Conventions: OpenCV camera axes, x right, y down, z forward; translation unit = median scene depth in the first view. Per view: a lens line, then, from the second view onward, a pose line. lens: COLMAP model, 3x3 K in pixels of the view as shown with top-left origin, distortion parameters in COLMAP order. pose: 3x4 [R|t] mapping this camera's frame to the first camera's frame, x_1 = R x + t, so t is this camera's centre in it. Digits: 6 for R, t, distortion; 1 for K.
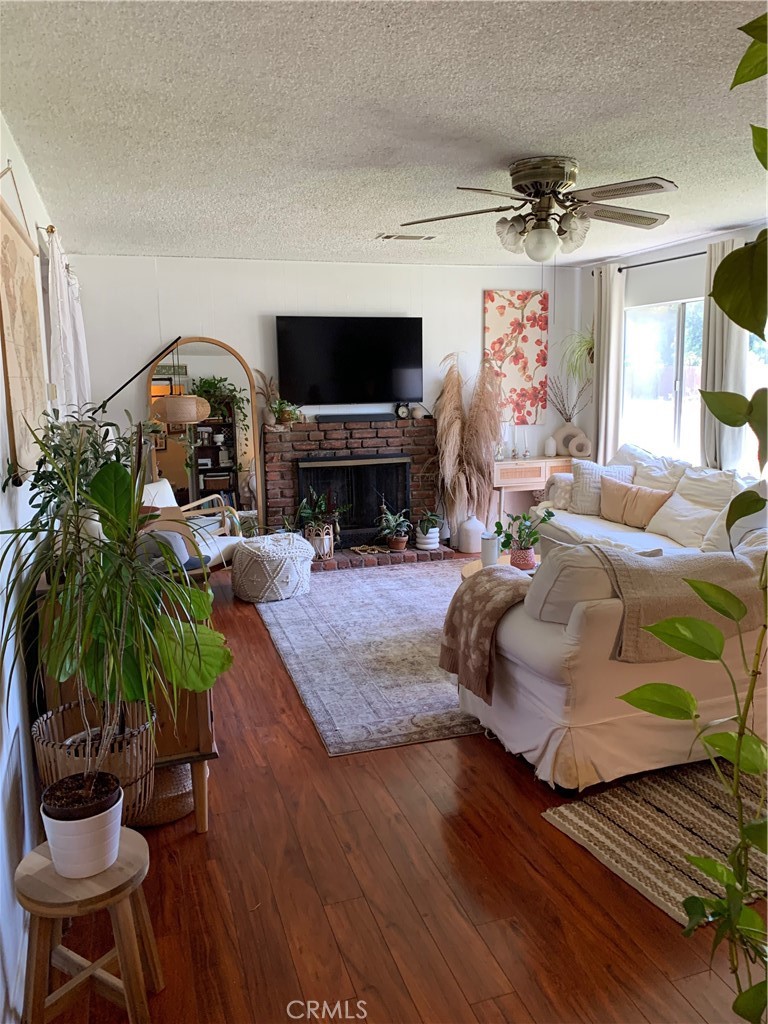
lens RADIAL K [[782.9, 0, 384.0], [0, 782.9, 512.0], [0, 0, 1]] dist [0.126142, -0.254158]
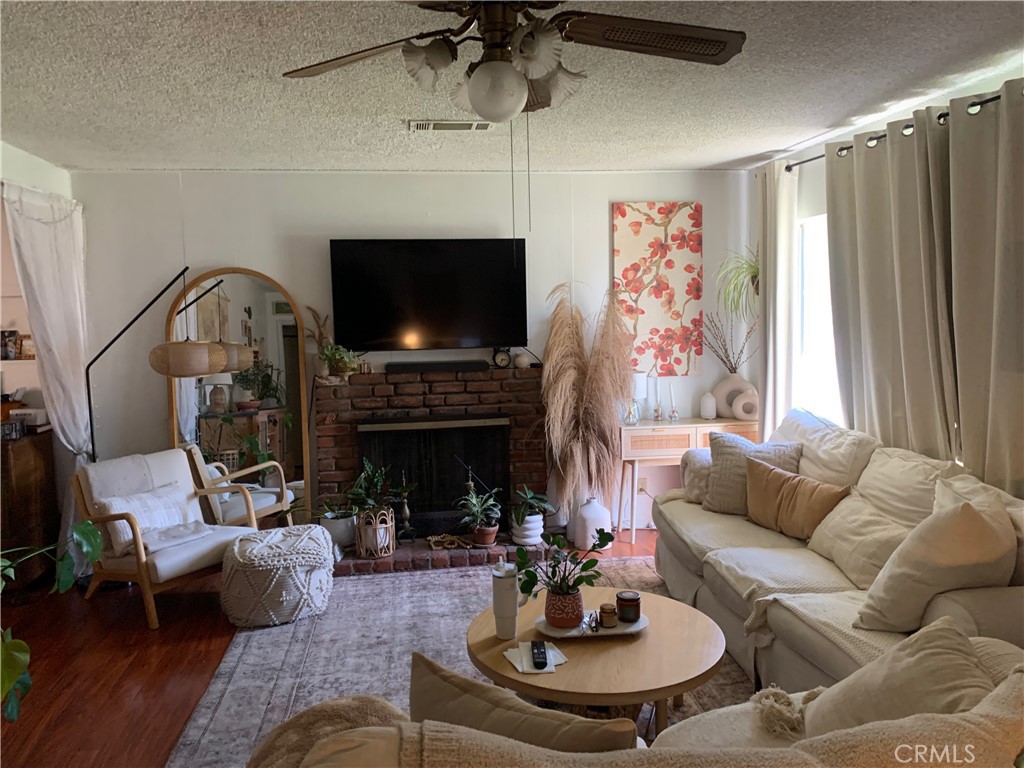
lens RADIAL K [[782.9, 0, 517.2], [0, 782.9, 377.5], [0, 0, 1]] dist [0.126142, -0.254158]
pose [[0.986106, 0.007590, -0.165942, 0.165070], [-0.021427, 0.996422, -0.081754, -0.046986], [0.164728, 0.084174, 0.982741, 0.248202]]
